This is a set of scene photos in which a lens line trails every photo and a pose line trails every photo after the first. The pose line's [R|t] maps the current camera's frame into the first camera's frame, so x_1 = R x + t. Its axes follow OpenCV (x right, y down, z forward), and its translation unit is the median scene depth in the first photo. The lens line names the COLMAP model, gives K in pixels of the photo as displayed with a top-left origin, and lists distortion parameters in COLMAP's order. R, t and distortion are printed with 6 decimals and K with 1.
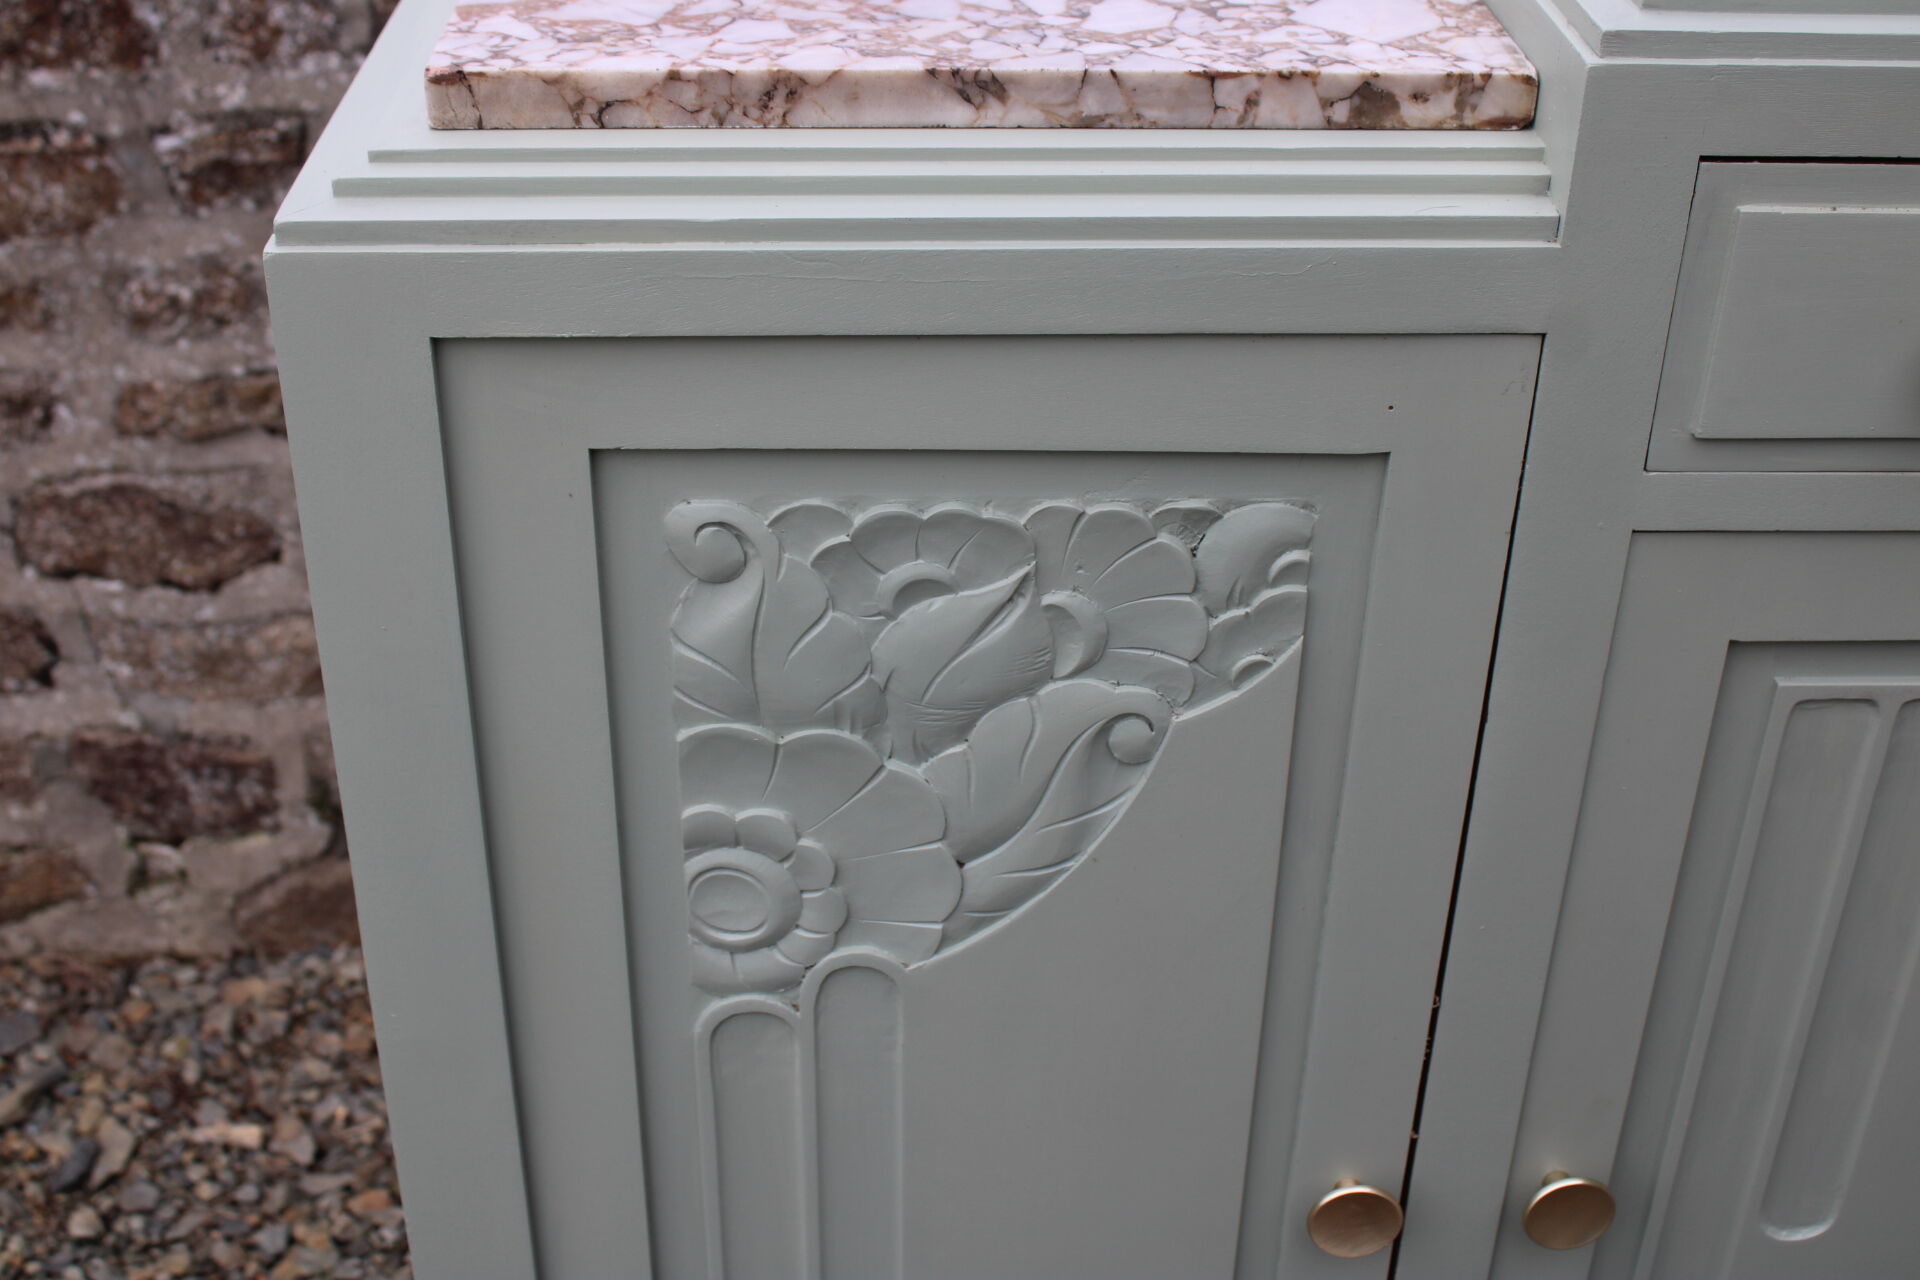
lens RADIAL K [[2319.7, 0, 978.2], [0, 2319.7, 601.9], [0, 0, 1]] dist [-0.057715, 0.000000]
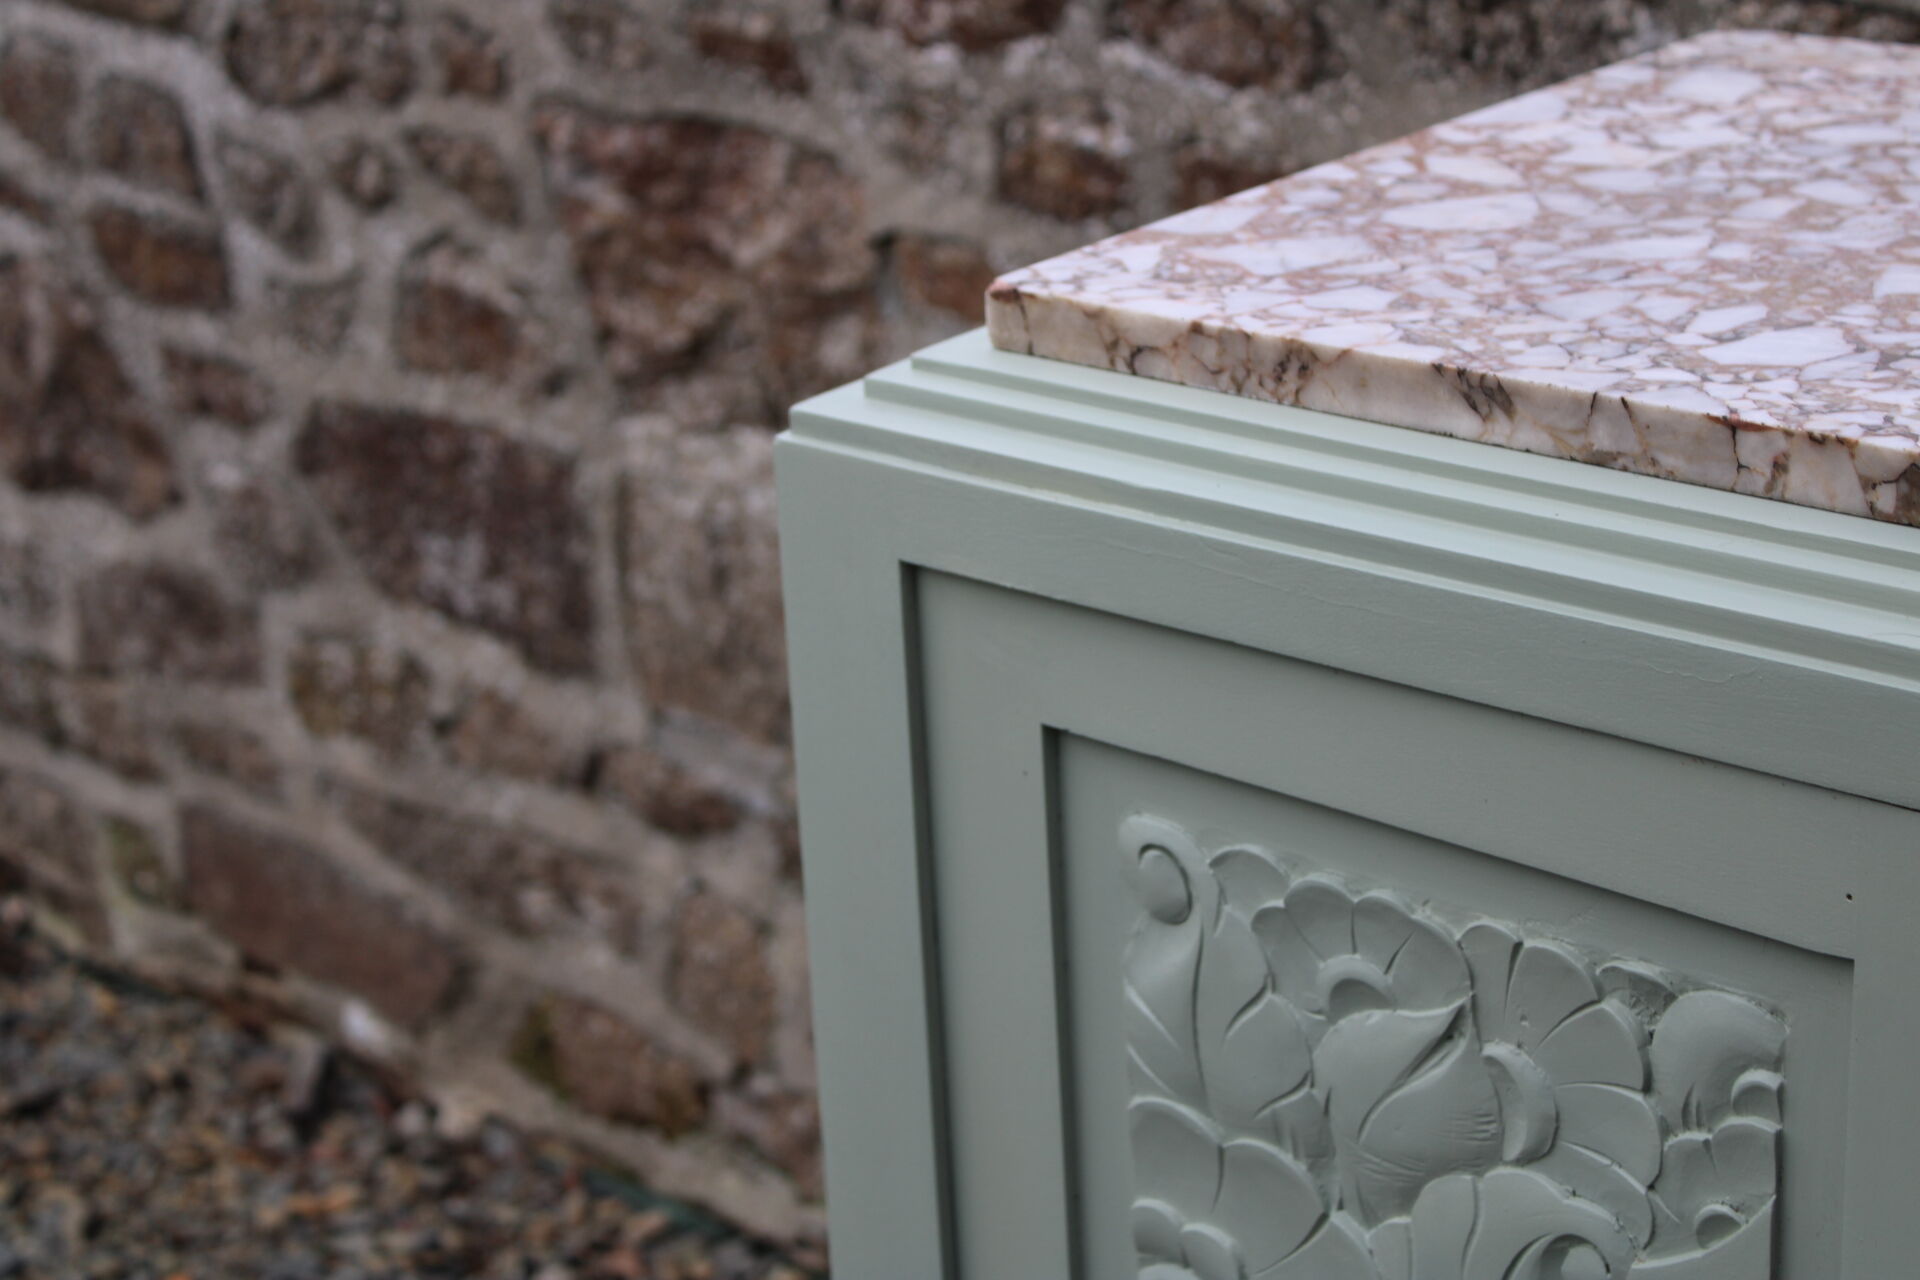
lens RADIAL K [[3810.5, 0, 956.4], [0, 3810.5, 644.8], [0, 0, 1]] dist [0.006708, 0.000000]
pose [[0.708528, 0.192413, -0.678945, 0.741179], [-0.300443, 0.952807, -0.043508, -0.020855], [0.638532, 0.234811, 0.732899, -0.083266]]
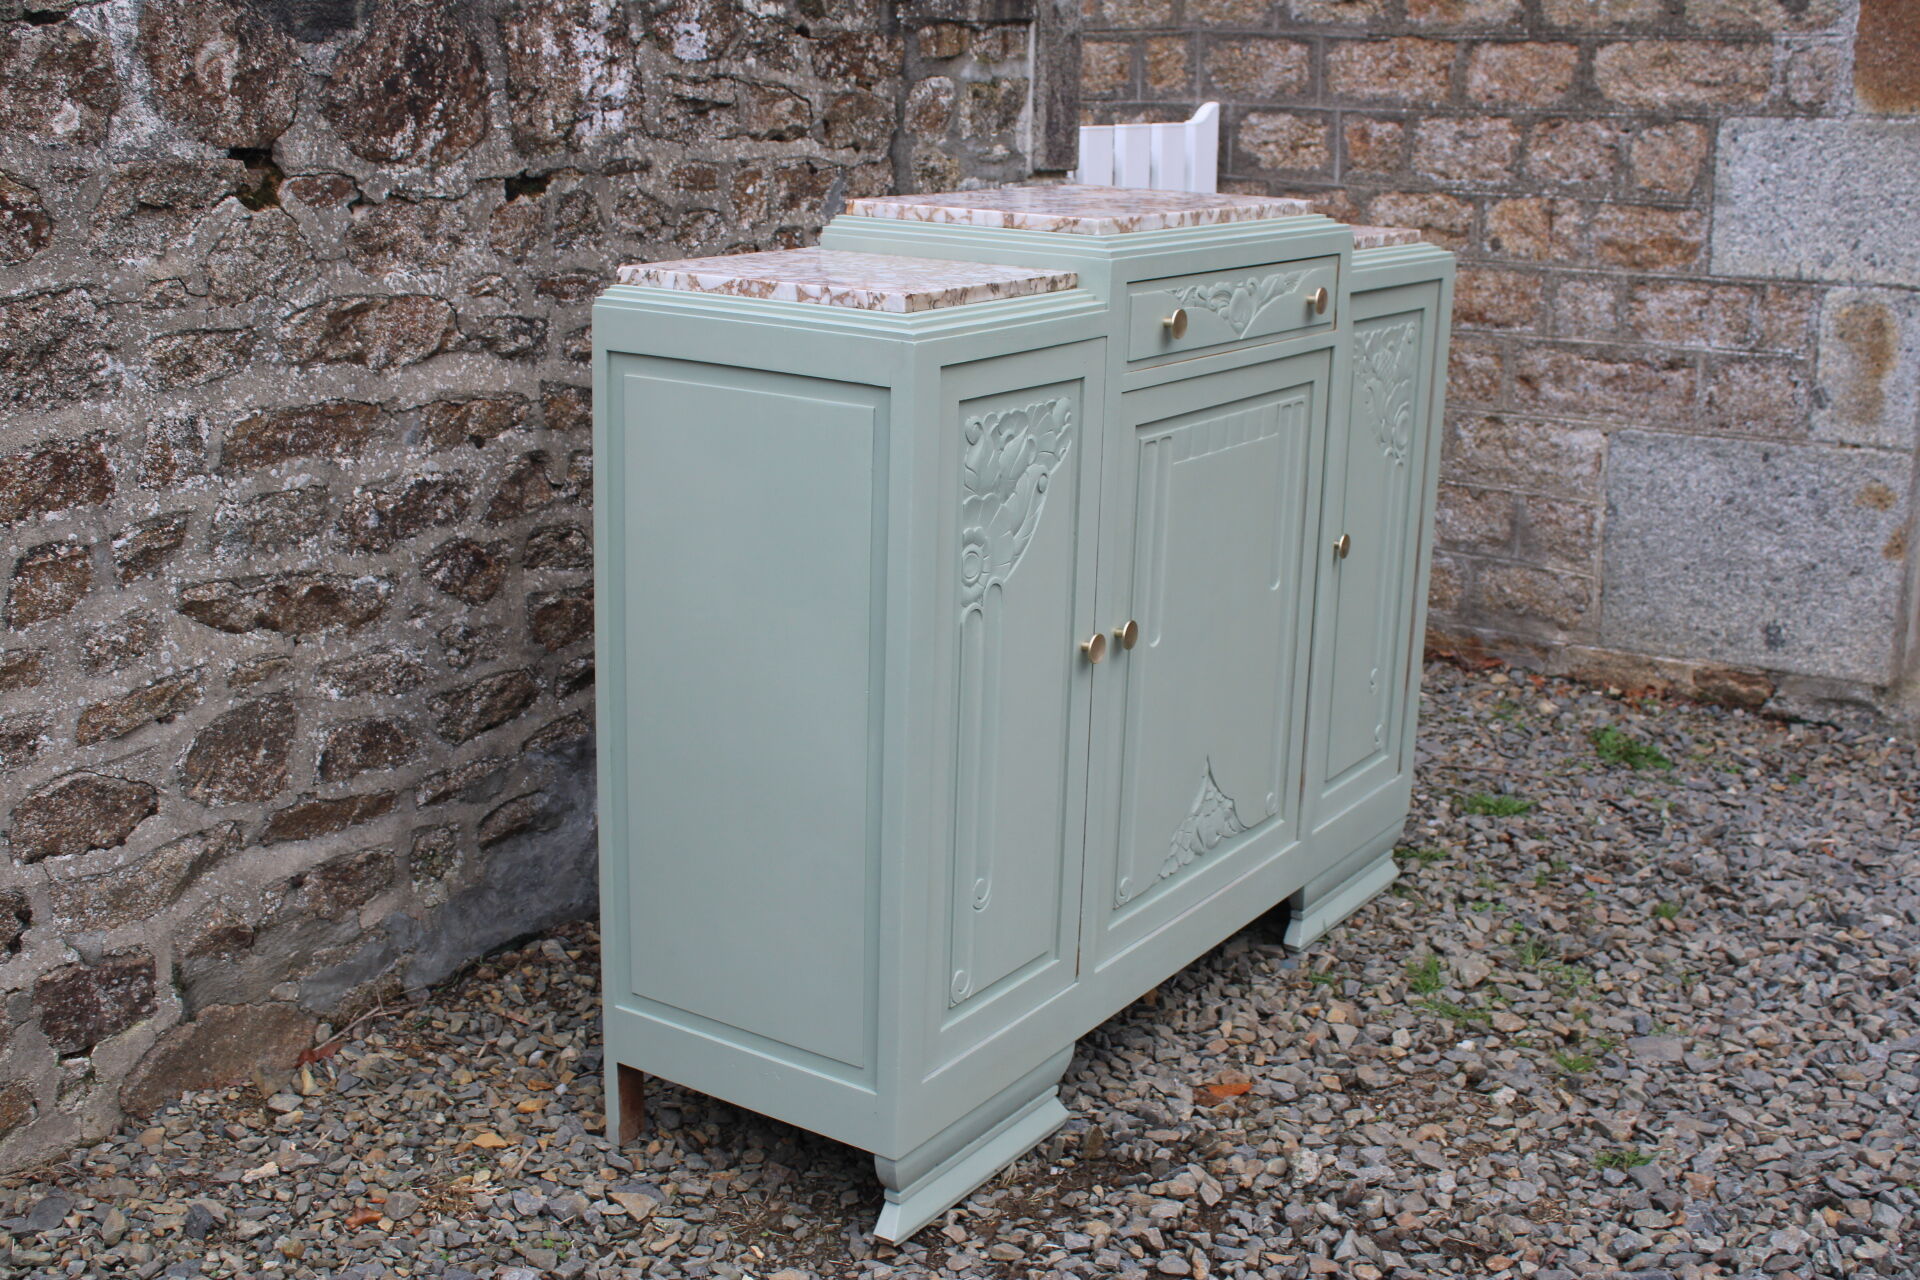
lens RADIAL K [[2186.1, 0, 940.8], [0, 2186.1, 634.9], [0, 0, 1]] dist [-0.031187, 0.000000]
pose [[0.596935, -0.210668, 0.774137, -2.527636], [0.398145, 0.915495, -0.057872, 0.388708], [-0.696527, 0.342764, 0.630367, -0.793489]]
